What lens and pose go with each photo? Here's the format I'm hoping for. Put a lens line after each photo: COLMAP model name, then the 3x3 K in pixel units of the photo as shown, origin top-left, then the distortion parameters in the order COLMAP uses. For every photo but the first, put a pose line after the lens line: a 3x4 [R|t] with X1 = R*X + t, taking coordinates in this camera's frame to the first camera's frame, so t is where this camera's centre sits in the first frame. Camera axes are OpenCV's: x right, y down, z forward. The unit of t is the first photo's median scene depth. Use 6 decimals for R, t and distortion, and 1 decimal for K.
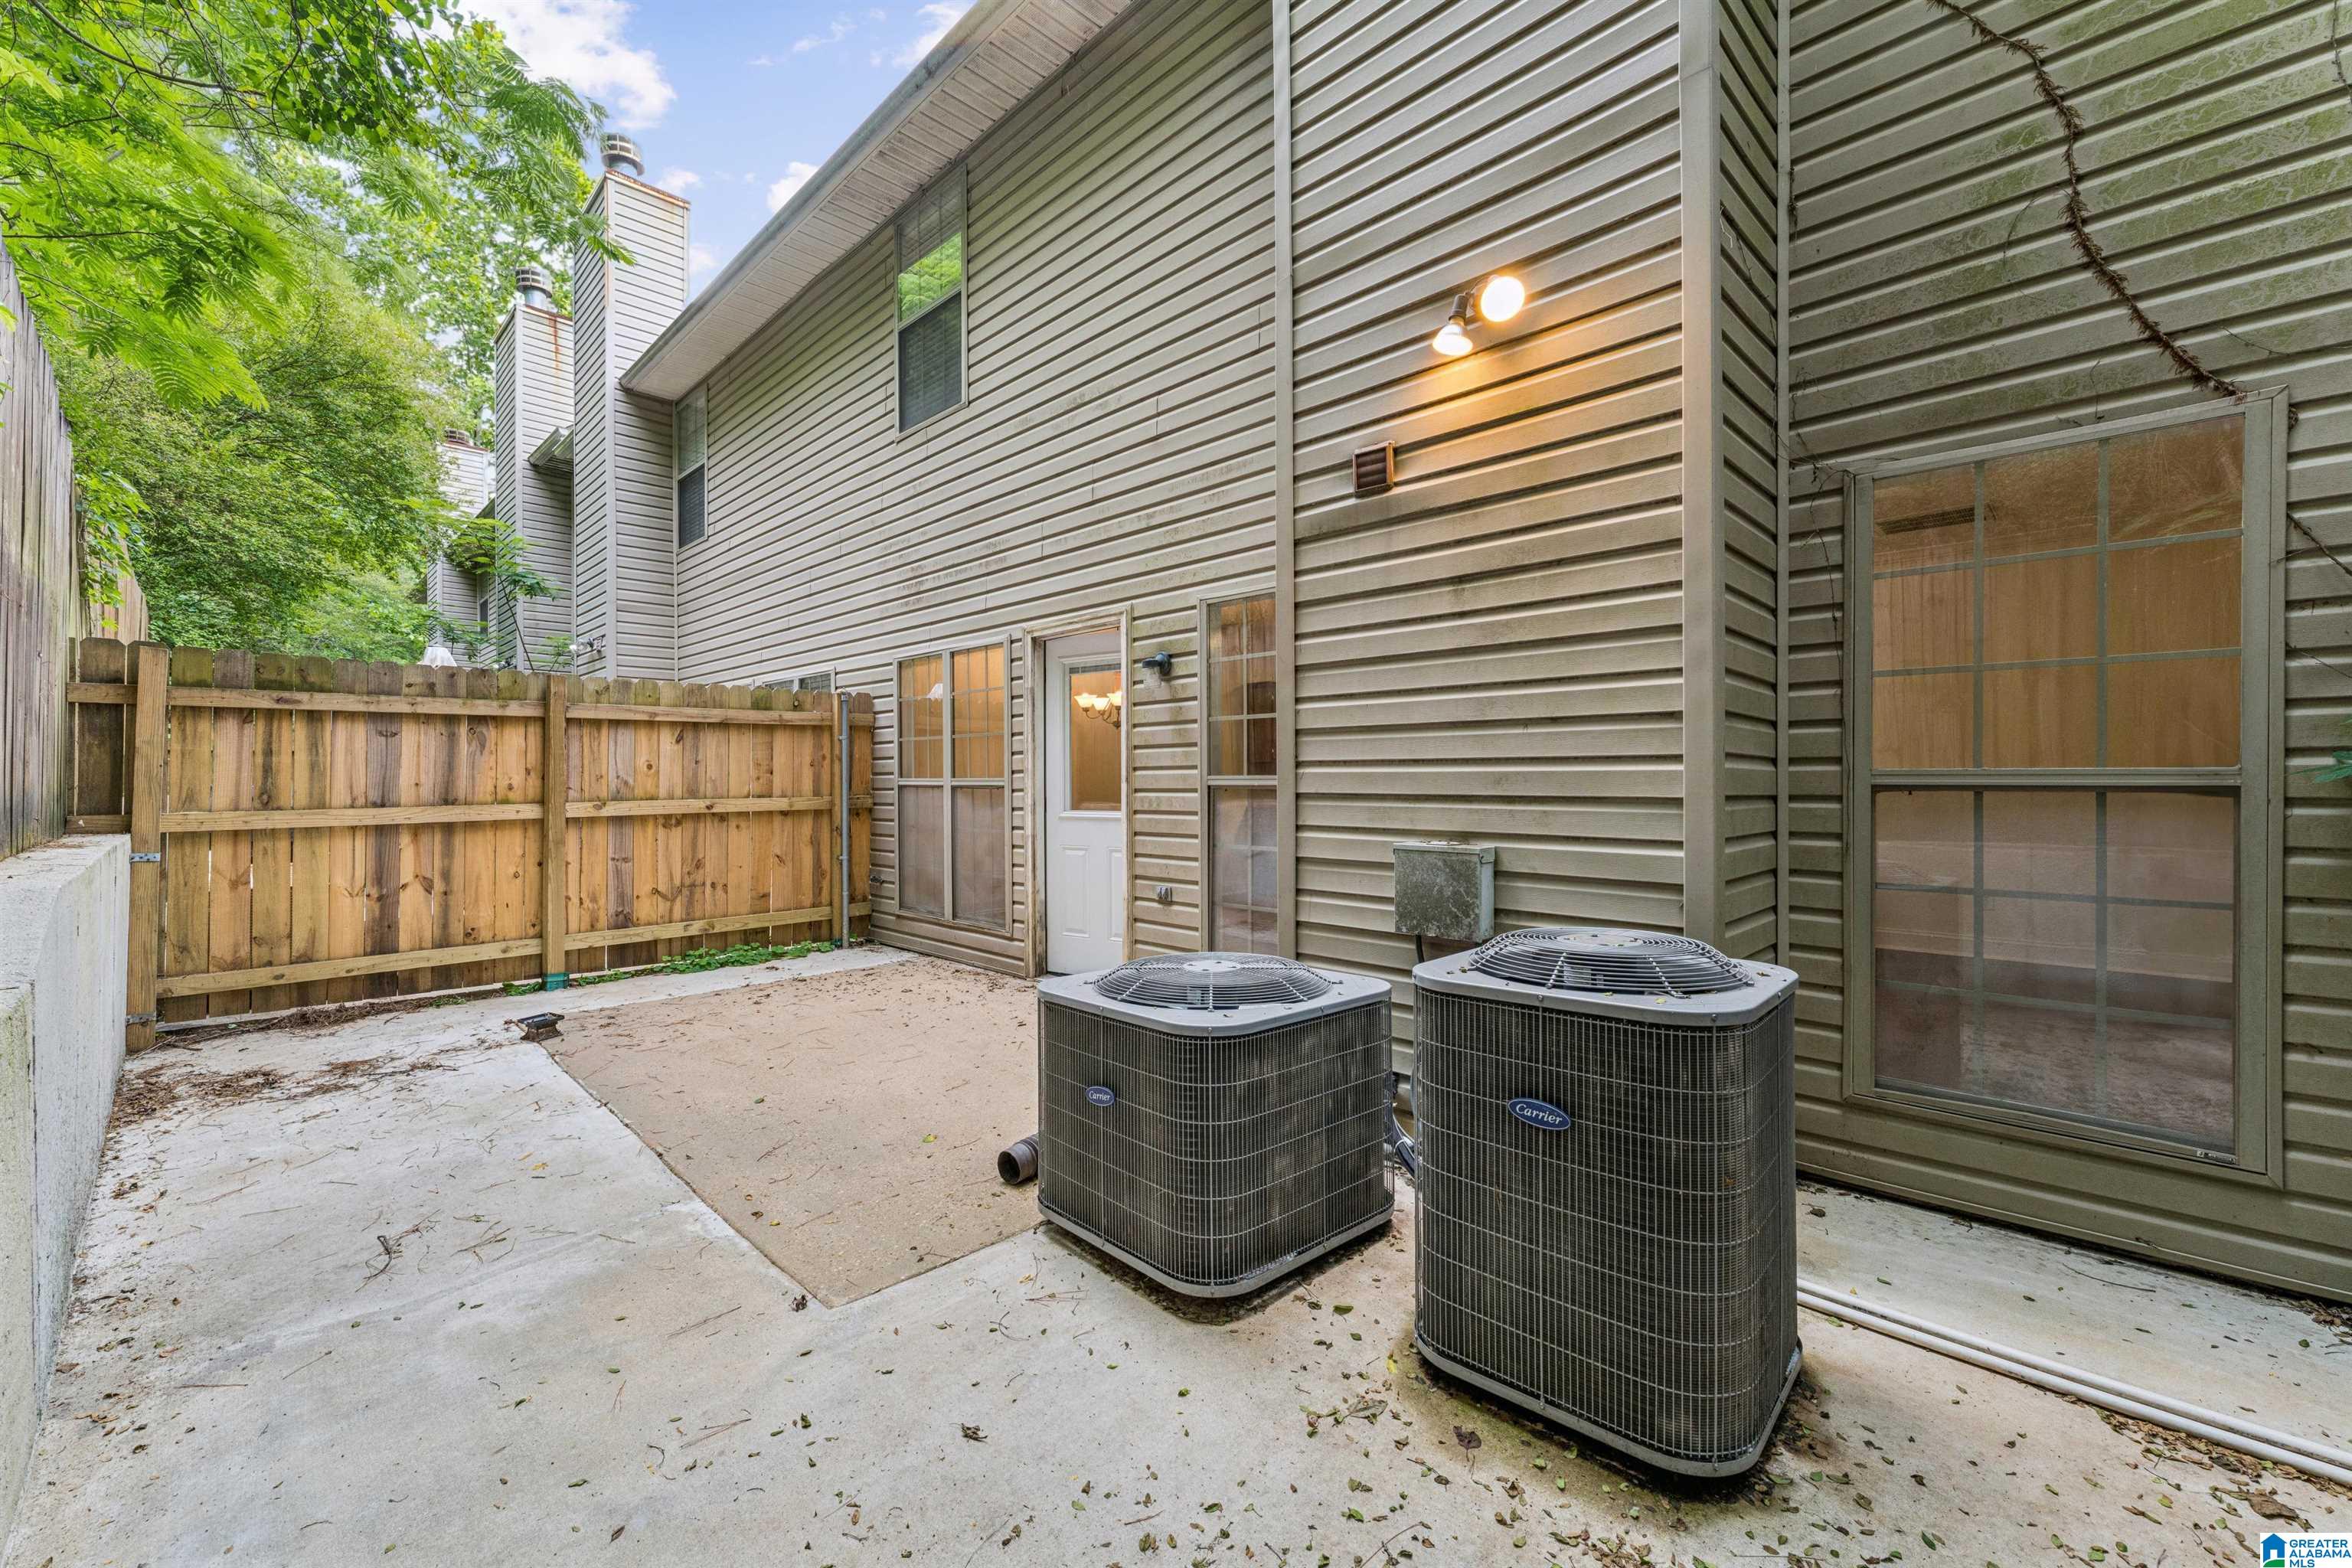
lens RADIAL K [[951.0, 0, 1165.8], [0, 951.0, 781.6], [0, 0, 1]] dist [-0.002038, -0.000096]
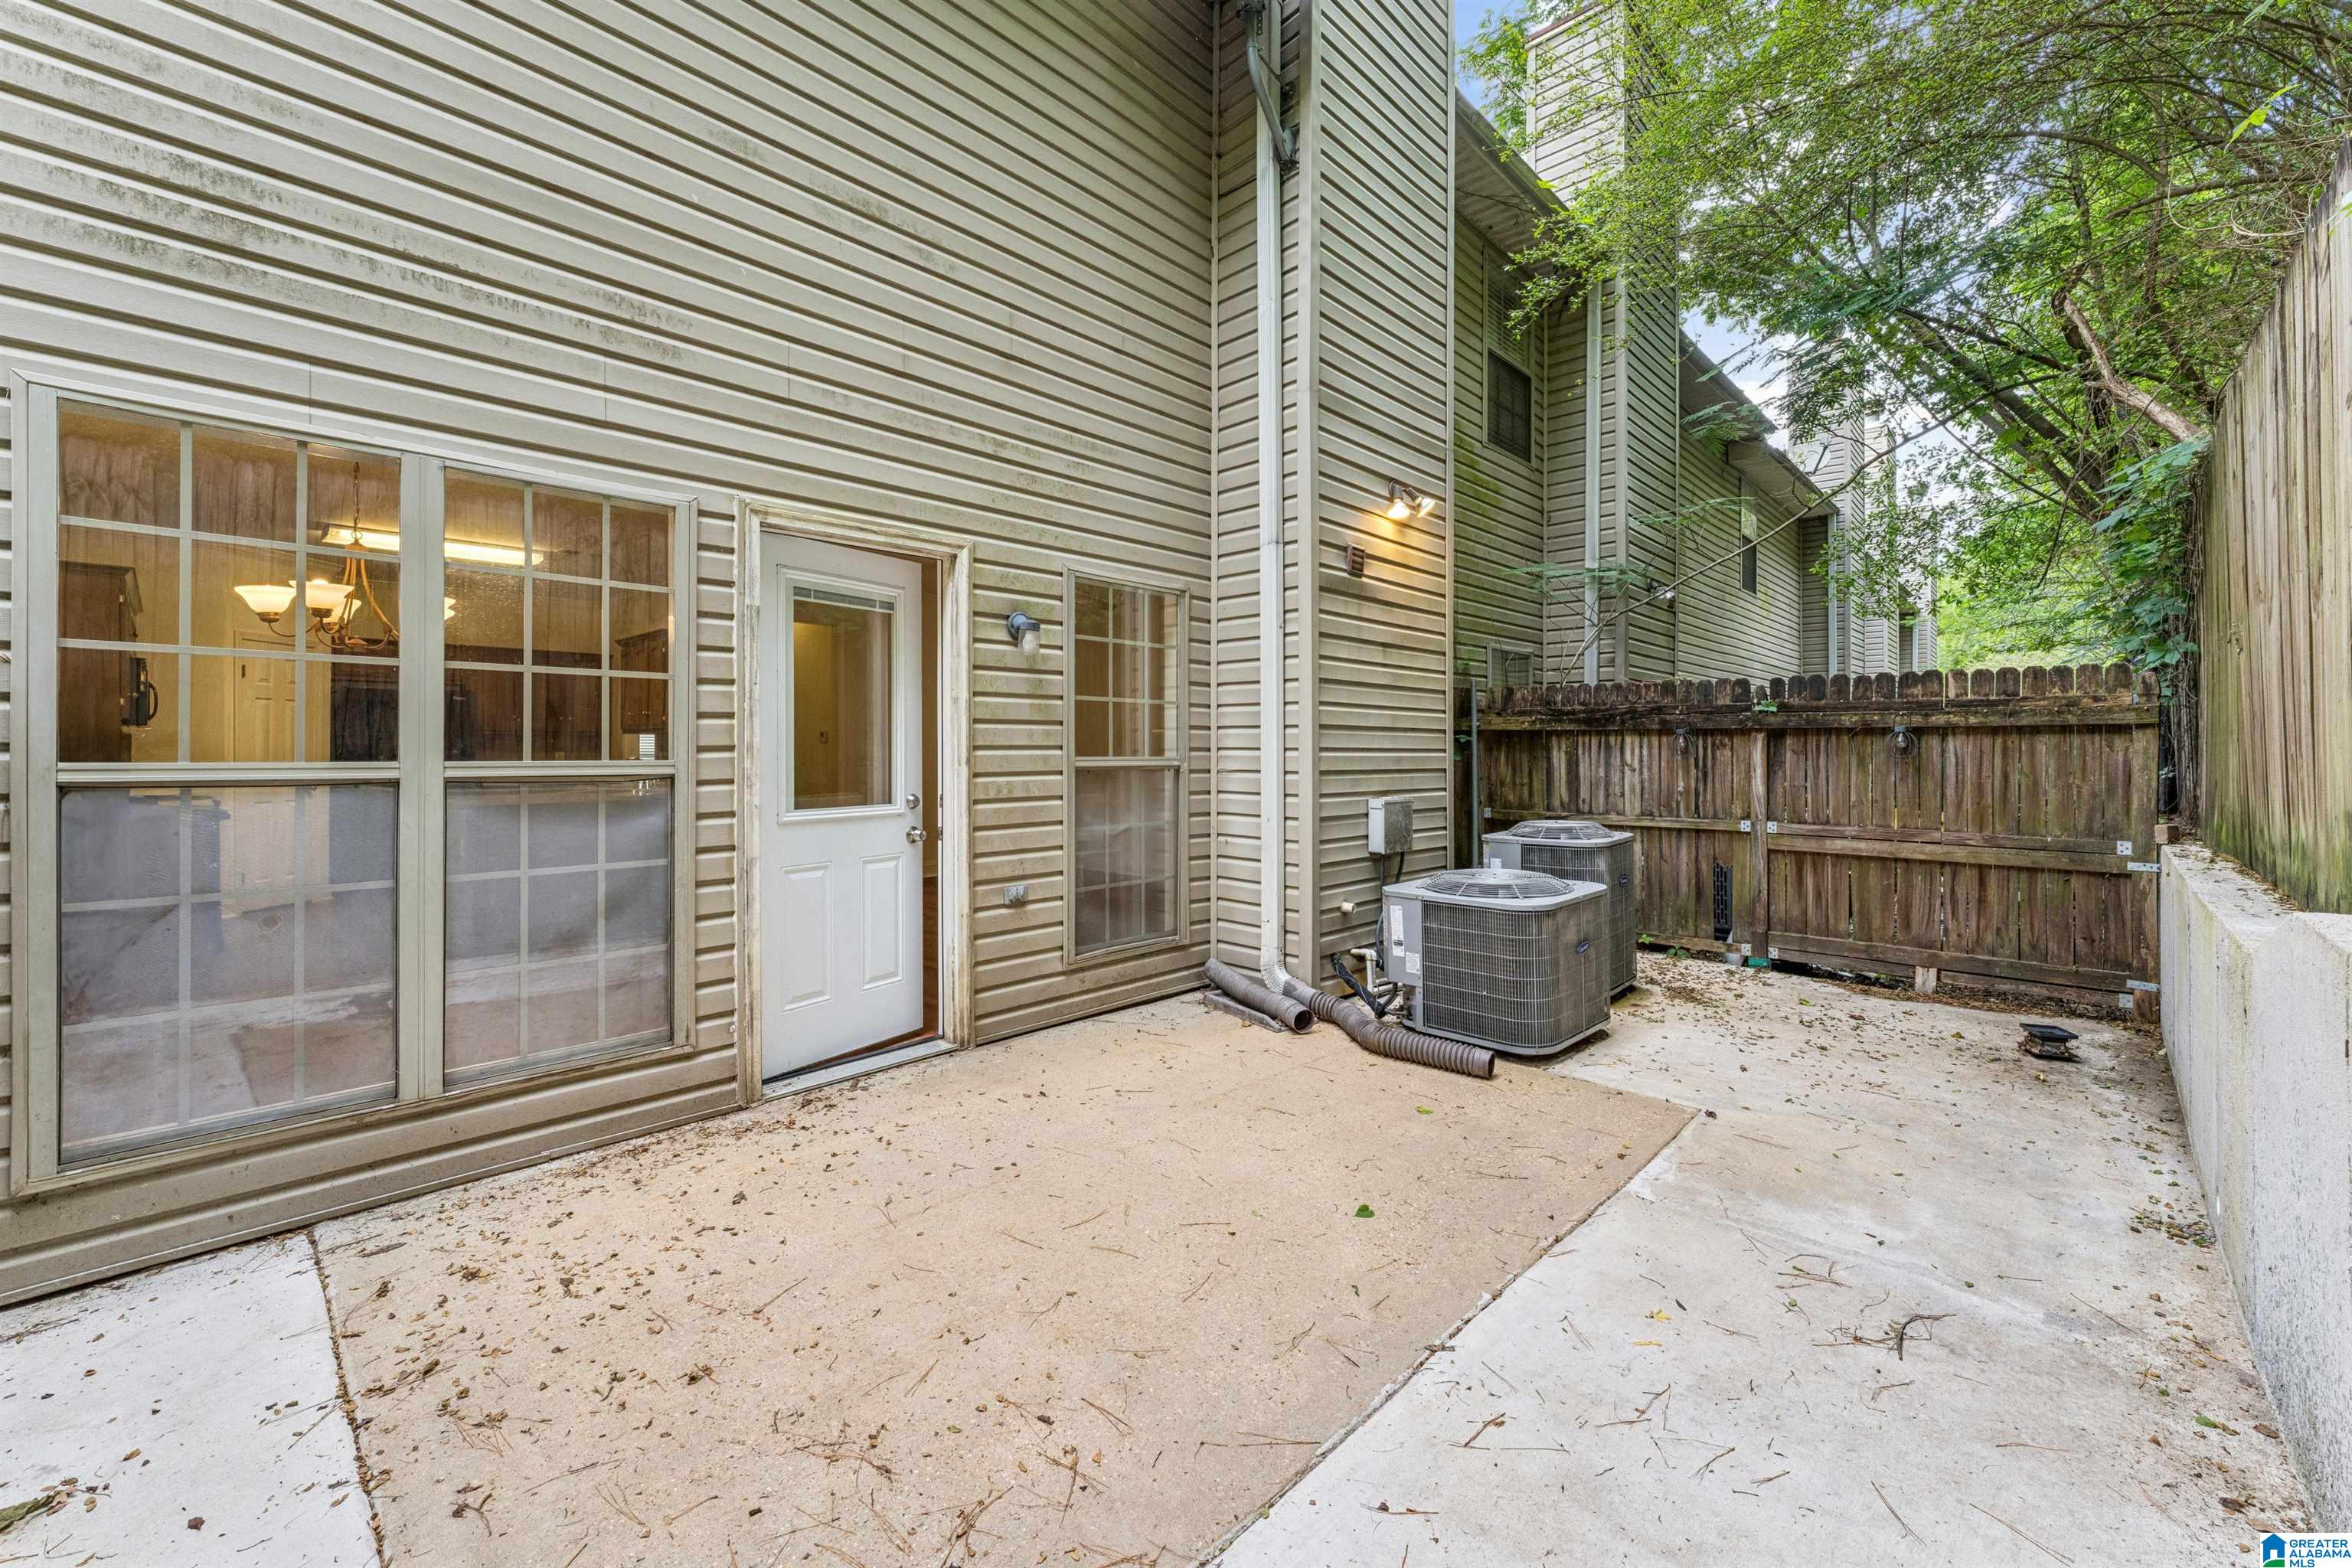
lens RADIAL K [[951.0, 0, 1196.3], [0, 951.0, 748.1], [0, 0, 1]] dist [-0.002038, -0.000096]
pose [[-0.046887, 0.009620, 0.998854, -1.368889], [0.000816, 0.999954, -0.009593, -0.009058], [-0.998900, 0.000365, -0.046893, 1.394785]]
